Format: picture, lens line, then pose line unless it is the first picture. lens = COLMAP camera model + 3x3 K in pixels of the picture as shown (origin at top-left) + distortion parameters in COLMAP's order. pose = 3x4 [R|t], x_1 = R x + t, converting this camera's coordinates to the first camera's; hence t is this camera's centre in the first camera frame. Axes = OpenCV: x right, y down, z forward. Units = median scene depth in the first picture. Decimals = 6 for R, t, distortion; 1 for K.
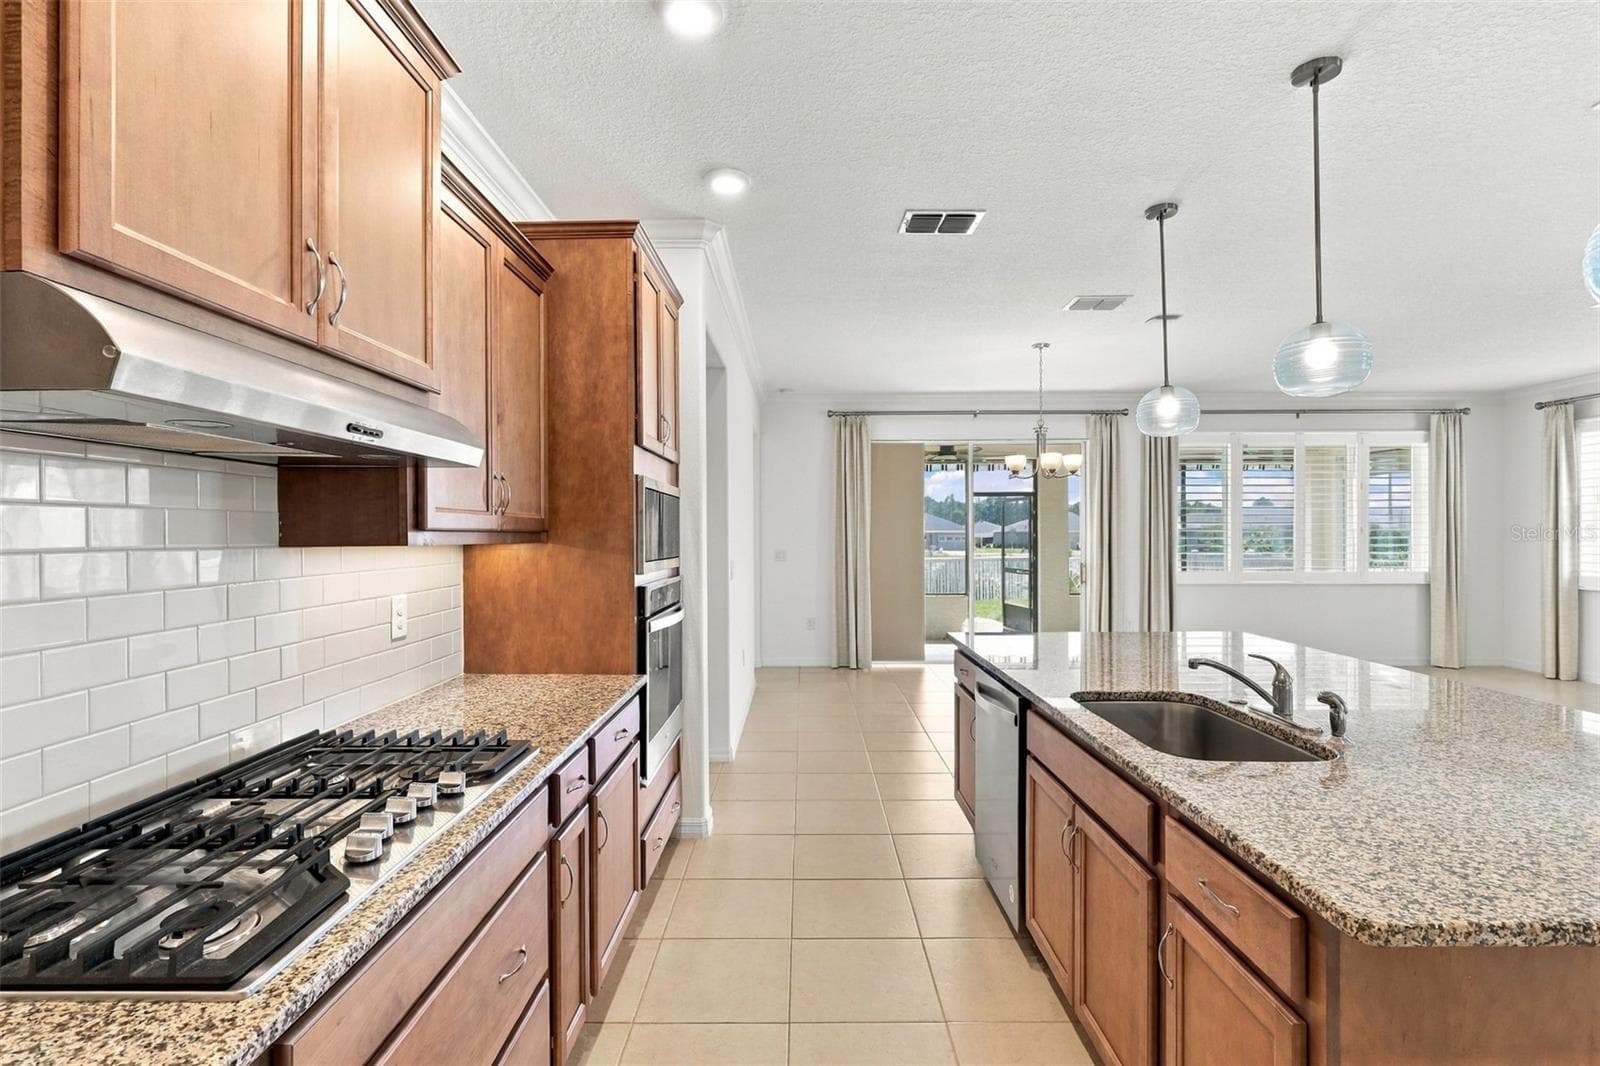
lens RADIAL K [[757.1, 0, 800.0], [0, 757.1, 533.0], [0, 0, 1]] dist [0.000343, 0.000840]
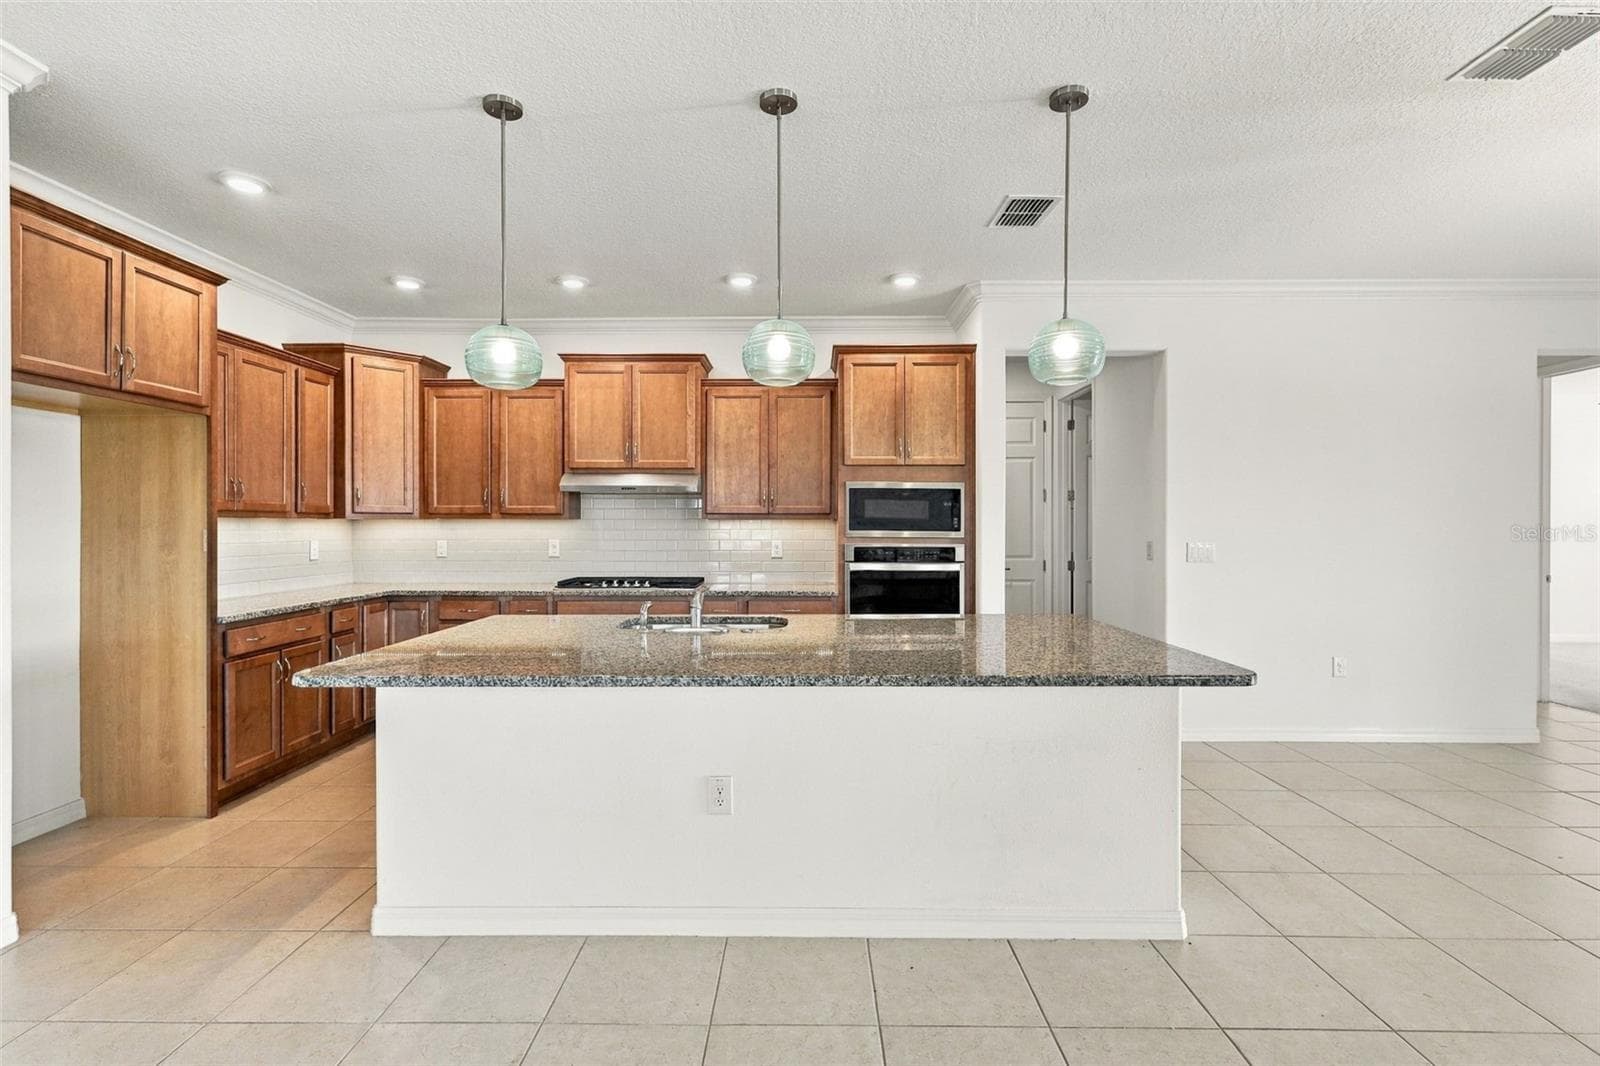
lens RADIAL K [[745.7, 0, 794.9], [0, 745.7, 528.6], [0, 0, 1]] dist [-0.000489, -0.000021]
pose [[-0.004784, 0.007746, -0.999959, 1.331314], [-0.001392, 0.999969, 0.007753, 0.017110], [0.999988, 0.001429, -0.004773, 0.743930]]
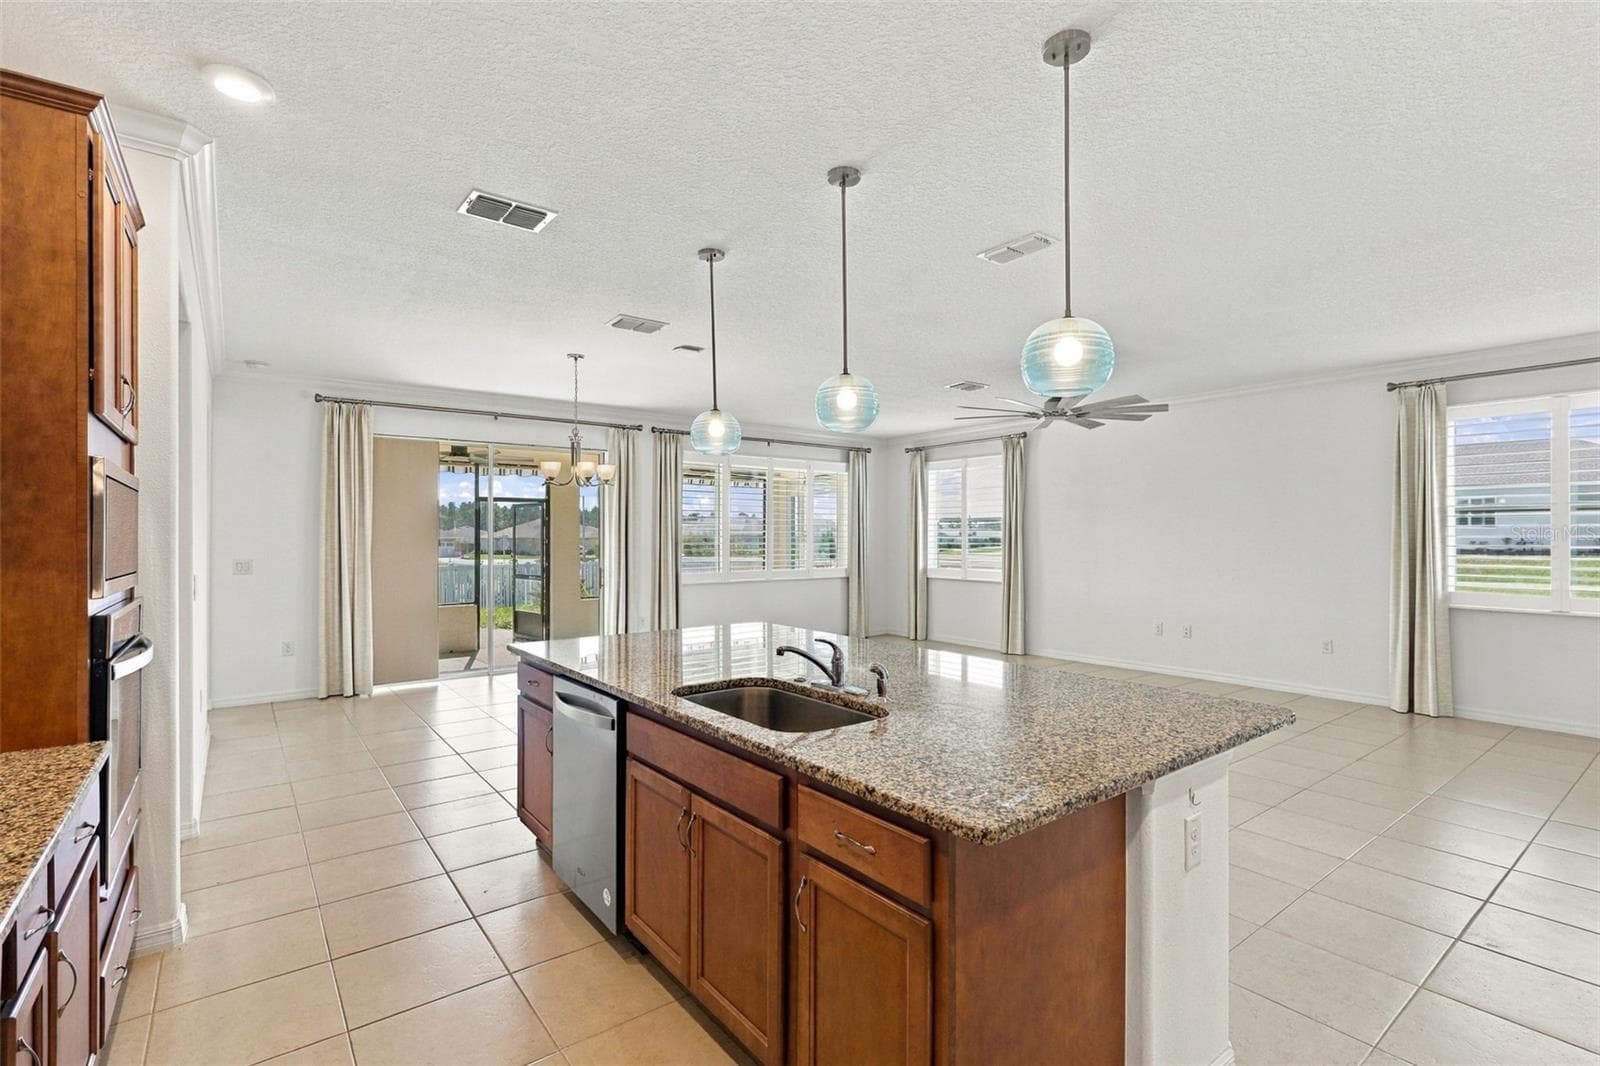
lens RADIAL K [[737.5, 0, 800.0], [0, 737.5, 533.0], [0, 0, 1]] dist [-0.004320, 0.000438]
pose [[0.789382, 0.004990, 0.613882, -0.096780], [0.000133, 0.999966, -0.008299, 0.000076], [-0.613903, 0.006632, 0.789354, 0.053337]]
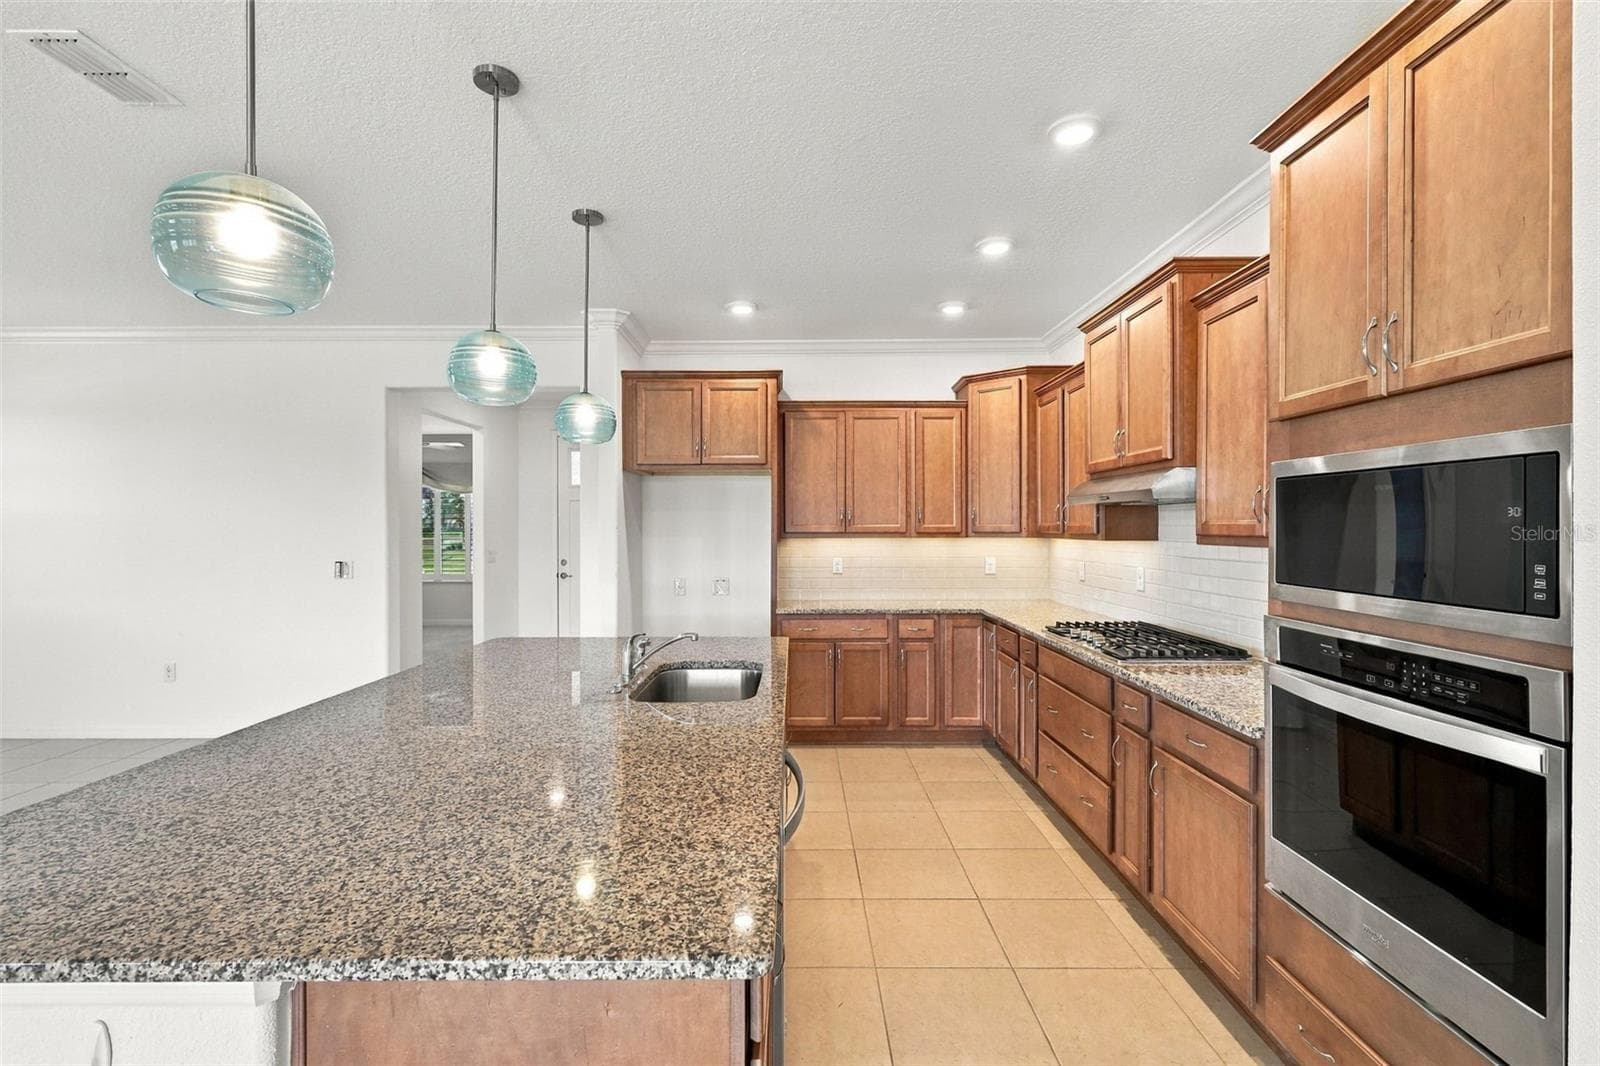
lens RADIAL K [[744.5, 0, 801.8], [0, 744.5, 534.0], [0, 0, 1]] dist [-0.002733, -0.000364]
pose [[-0.999949, 0.006863, -0.007432, 0.227069], [0.006794, 0.999934, 0.009282, -0.014984], [0.007495, 0.009231, -0.999929, 1.437571]]
